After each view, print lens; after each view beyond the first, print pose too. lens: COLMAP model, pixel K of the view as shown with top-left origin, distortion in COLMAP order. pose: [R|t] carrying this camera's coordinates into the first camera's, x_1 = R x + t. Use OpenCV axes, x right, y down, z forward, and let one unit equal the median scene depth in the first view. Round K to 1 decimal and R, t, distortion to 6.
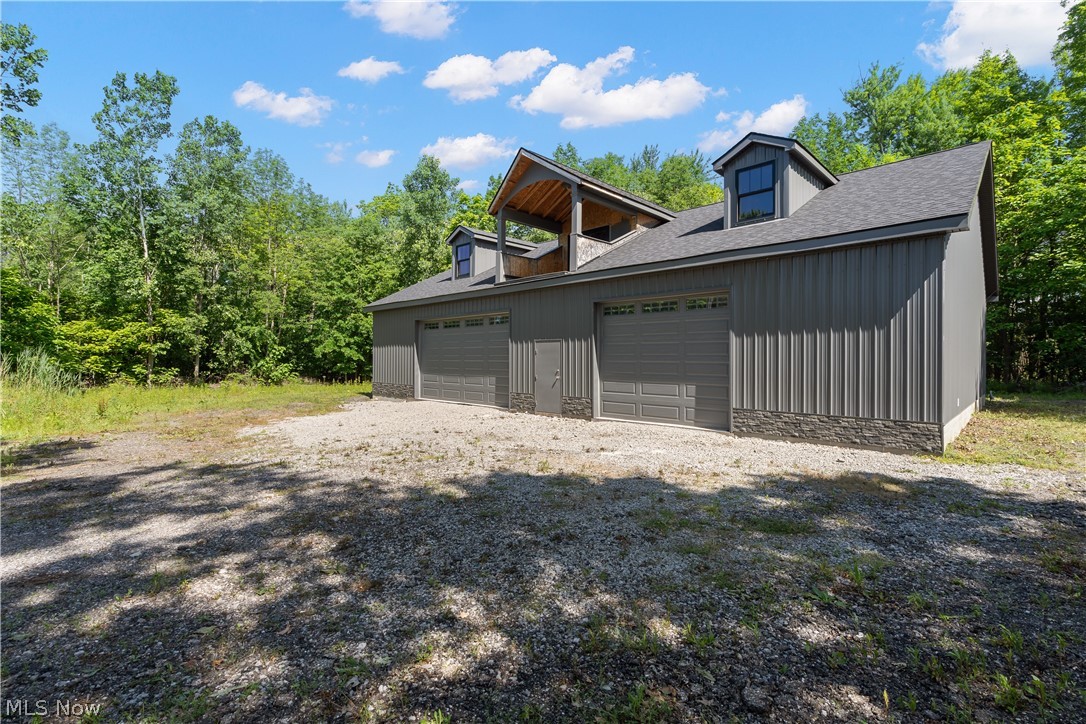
lens RADIAL K [[501.3, 0, 540.8], [0, 501.3, 357.2], [0, 0, 1]] dist [-0.005614, 0.001280]
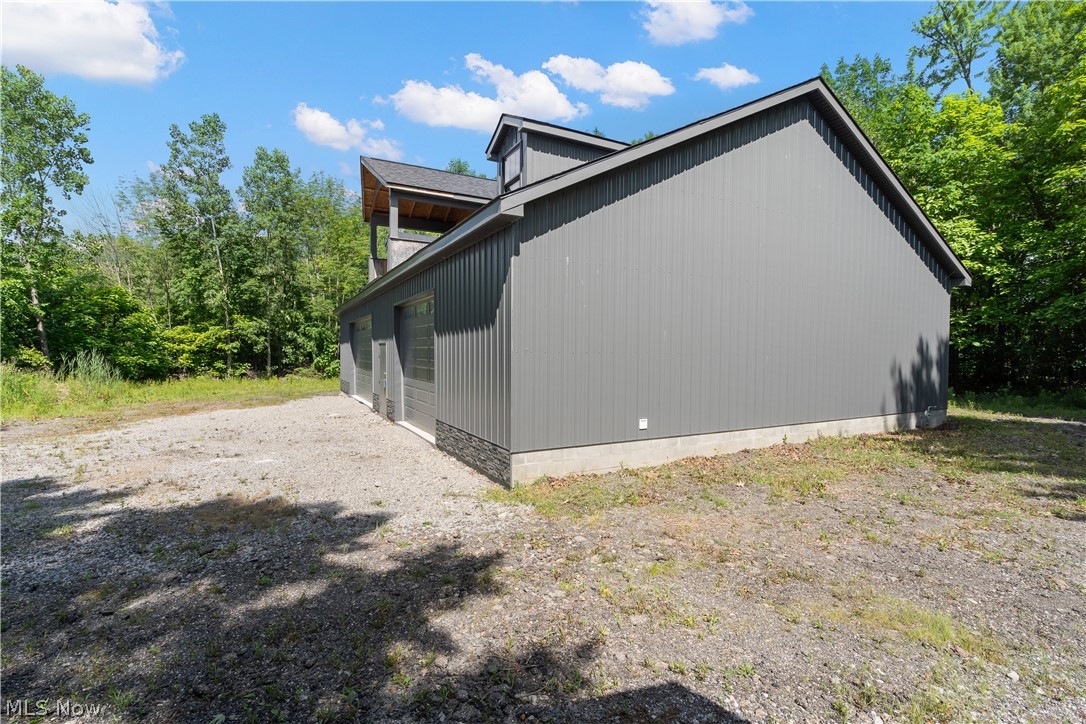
lens RADIAL K [[501.3, 0, 544.1], [0, 501.3, 368.9], [0, 0, 1]] dist [-0.005614, 0.001280]
pose [[0.956547, 0.009238, -0.291432, 0.318775], [0.001828, 0.999288, 0.037675, -0.009732], [0.291573, -0.036571, 0.955849, 0.056819]]
